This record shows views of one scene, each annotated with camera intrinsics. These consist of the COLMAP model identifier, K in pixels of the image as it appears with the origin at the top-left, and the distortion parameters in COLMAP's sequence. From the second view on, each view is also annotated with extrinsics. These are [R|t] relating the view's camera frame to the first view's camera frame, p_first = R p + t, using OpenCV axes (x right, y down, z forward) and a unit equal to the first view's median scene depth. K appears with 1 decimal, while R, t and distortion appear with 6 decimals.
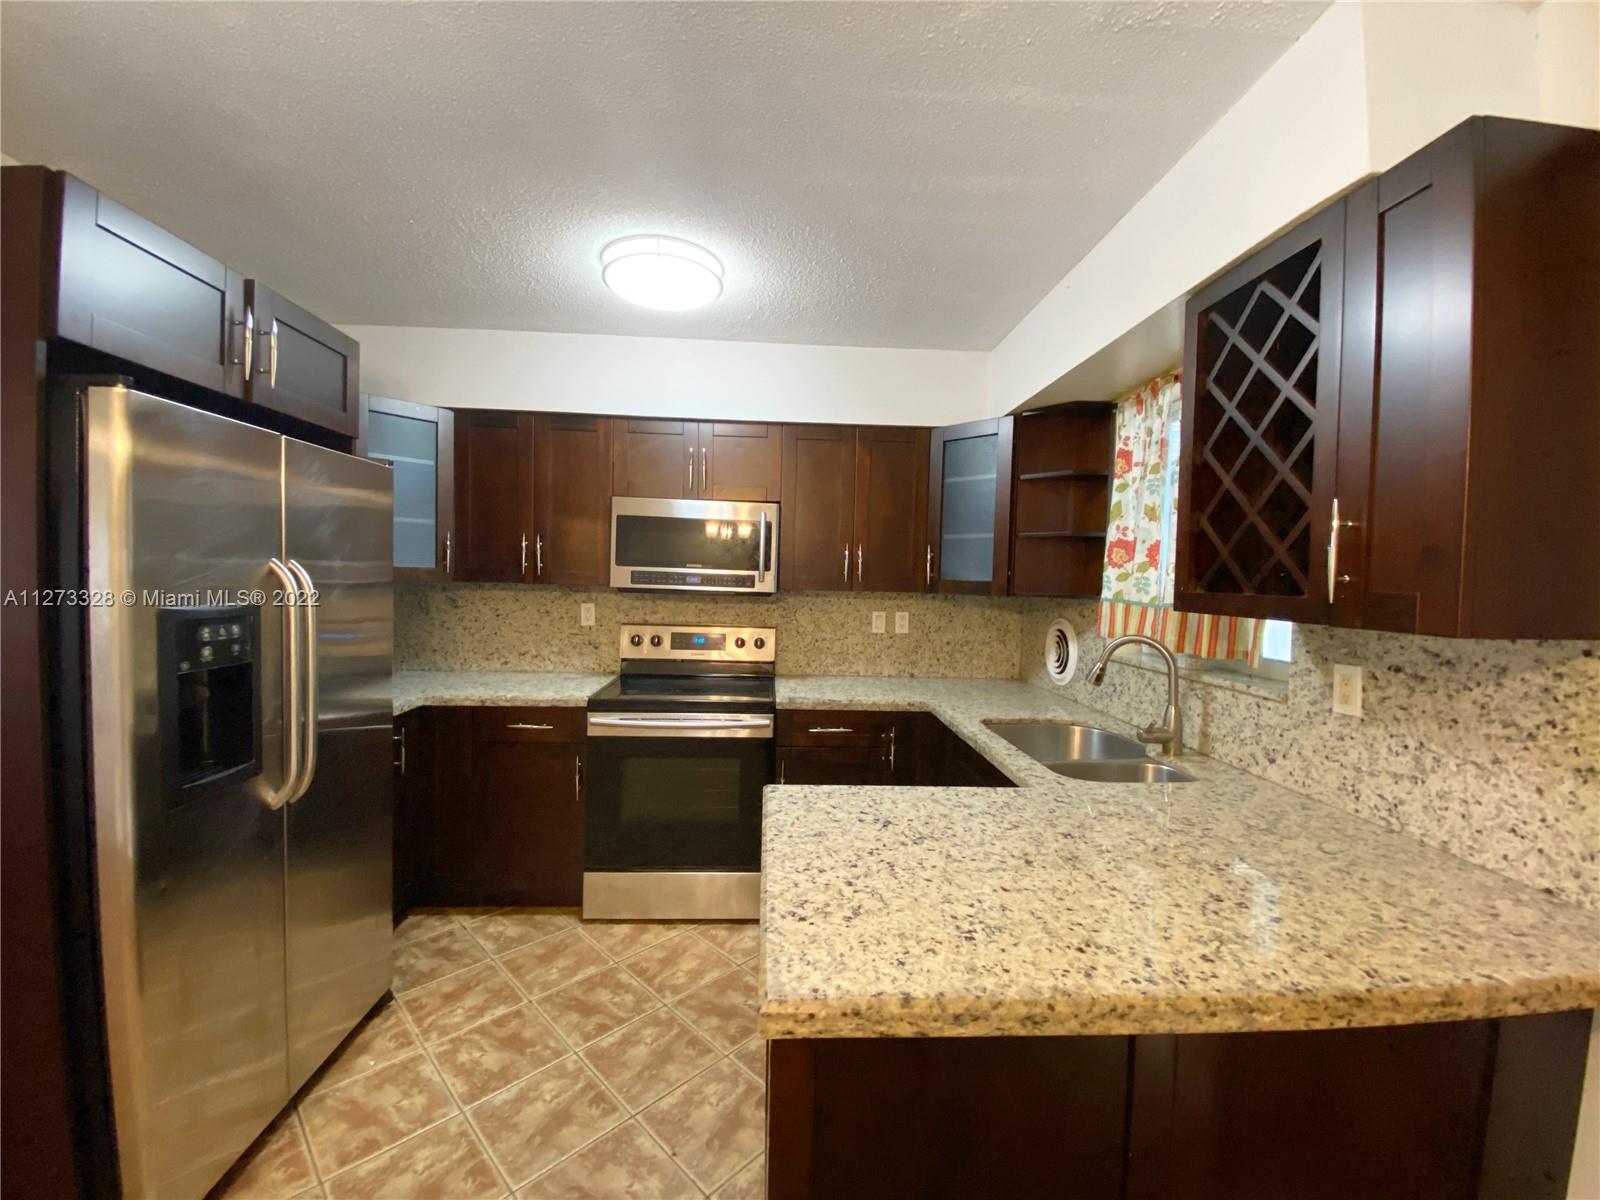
lens RADIAL K [[642.3, 0, 800.0], [0, 642.3, 600.0], [0, 0, 1]] dist [0.020846, -0.021182]
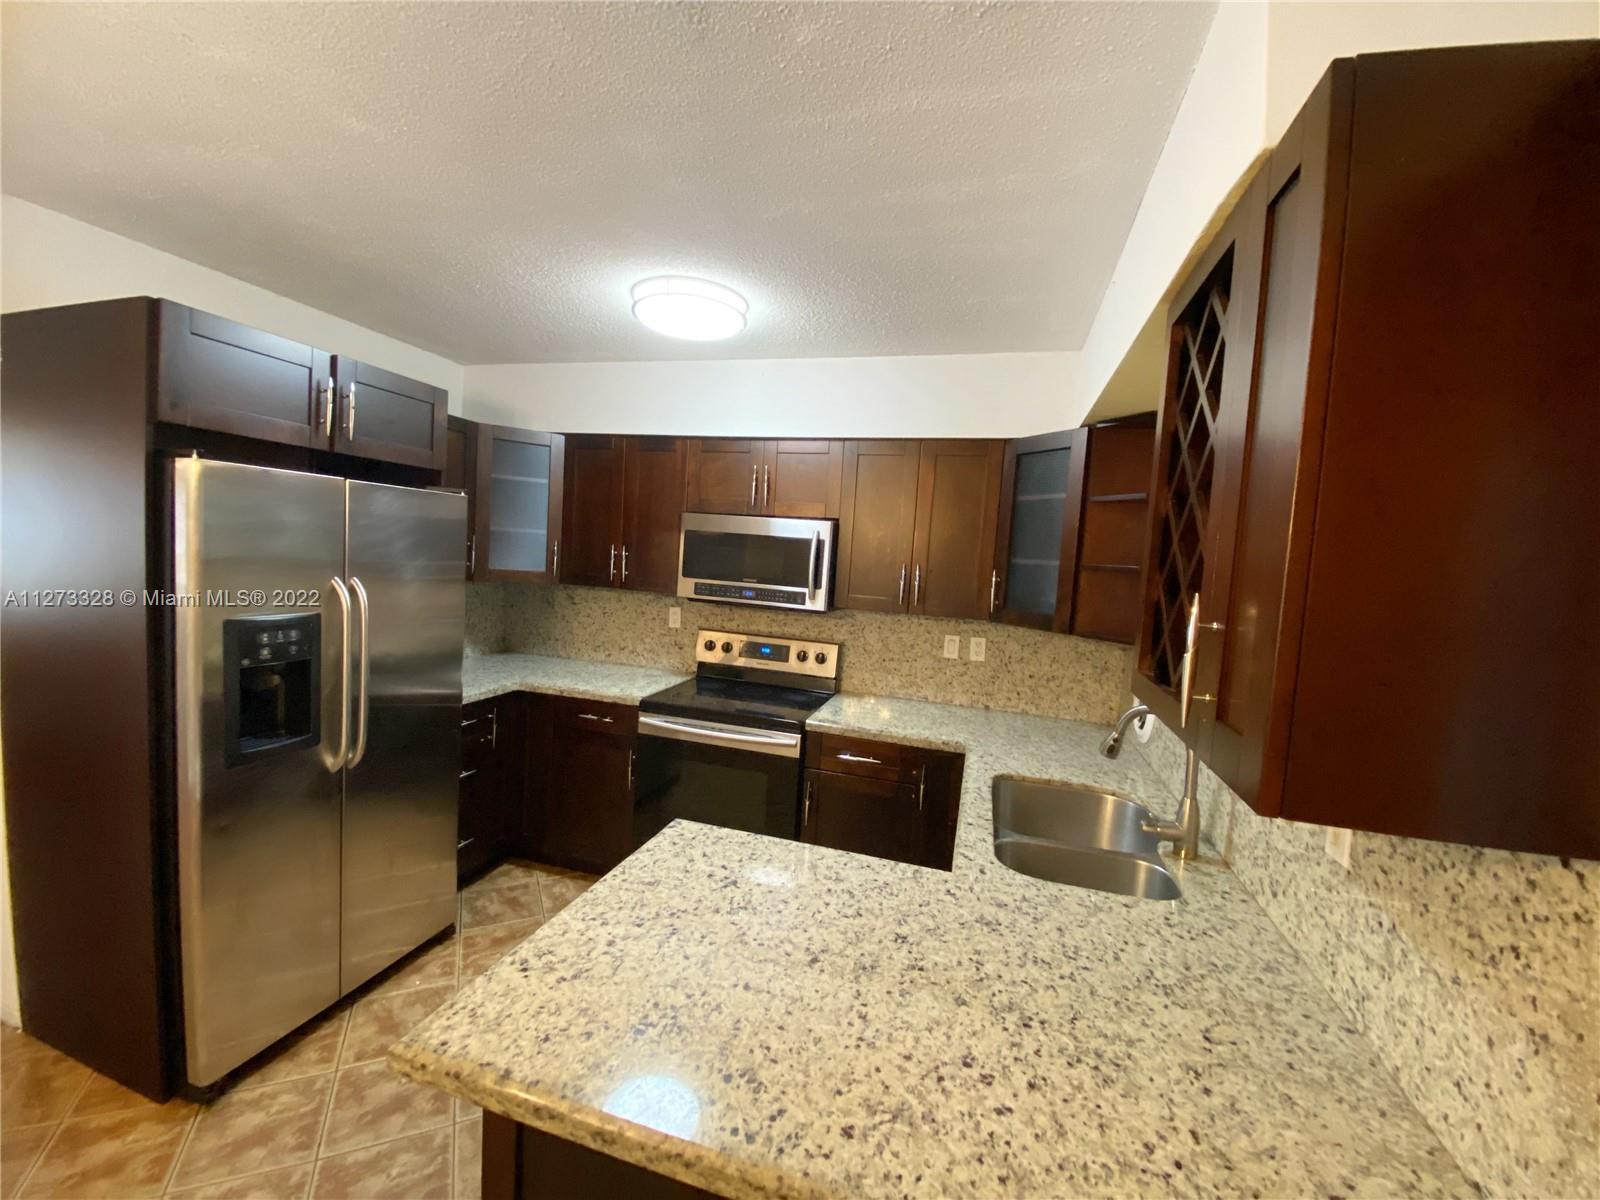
lens RADIAL K [[645.0, 0, 800.0], [0, 645.0, 600.0], [0, 0, 1]] dist [0.015182, -0.018178]
pose [[0.943948, 0.060220, -0.324555, 0.362961], [-0.053612, 0.998133, 0.029273, -0.082664], [0.325712, -0.010232, 0.945414, 0.071513]]
